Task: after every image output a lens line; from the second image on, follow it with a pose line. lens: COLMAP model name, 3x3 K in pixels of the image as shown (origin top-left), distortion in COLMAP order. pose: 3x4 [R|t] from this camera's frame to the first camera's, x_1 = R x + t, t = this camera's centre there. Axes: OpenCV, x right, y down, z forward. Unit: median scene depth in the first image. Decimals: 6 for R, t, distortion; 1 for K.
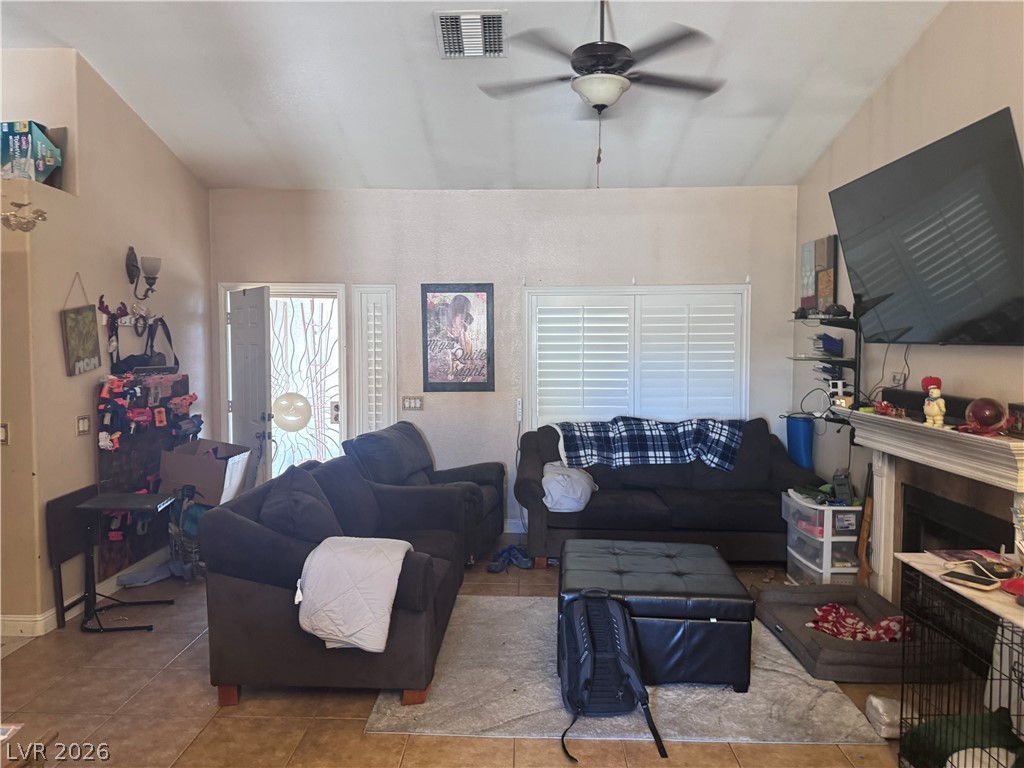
lens RADIAL K [[724.2, 0, 500.9], [0, 724.2, 385.9], [0, 0, 1]] dist [0.137603, -0.201351]
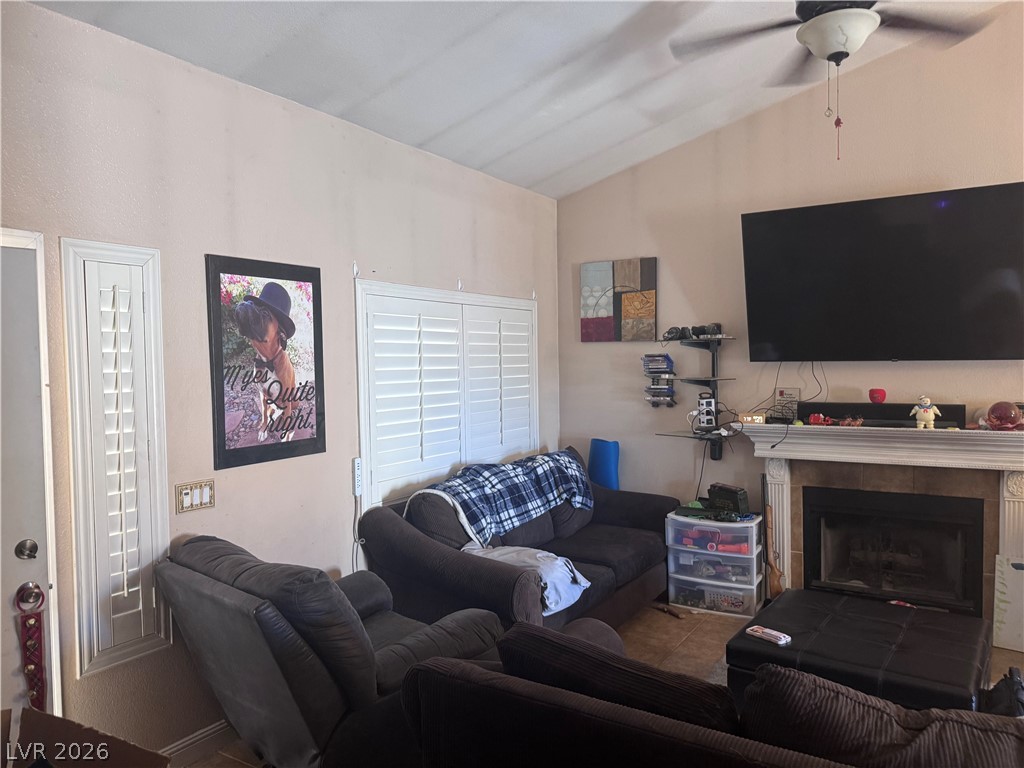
lens RADIAL K [[724.2, 0, 500.9], [0, 724.2, 385.9], [0, 0, 1]] dist [0.137603, -0.201351]
pose [[0.499708, -0.037228, 0.865393, -0.486286], [0.068407, 0.997652, 0.003418, -0.041325], [-0.863488, 0.057491, 0.501081, 0.625078]]
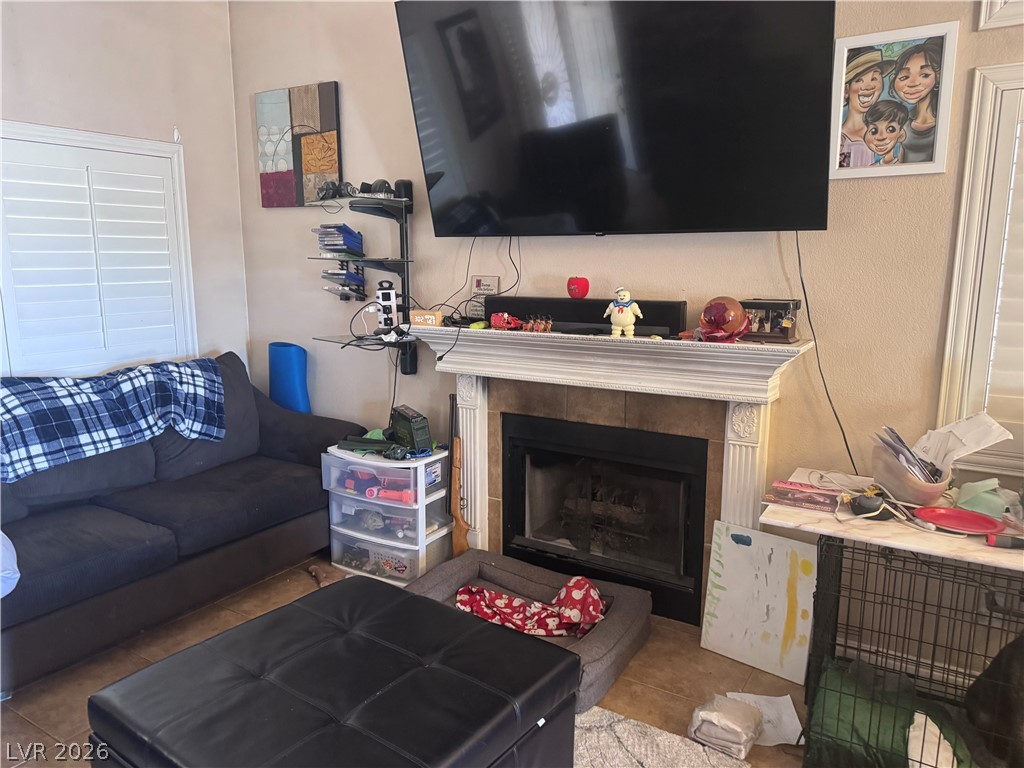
lens RADIAL K [[724.2, 0, 500.9], [0, 724.2, 385.9], [0, 0, 1]] dist [0.137603, -0.201351]
pose [[0.514025, -0.150261, 0.844512, -0.096607], [0.052956, 0.988218, 0.143598, -0.009180], [-0.856139, -0.029091, 0.515926, 0.446392]]
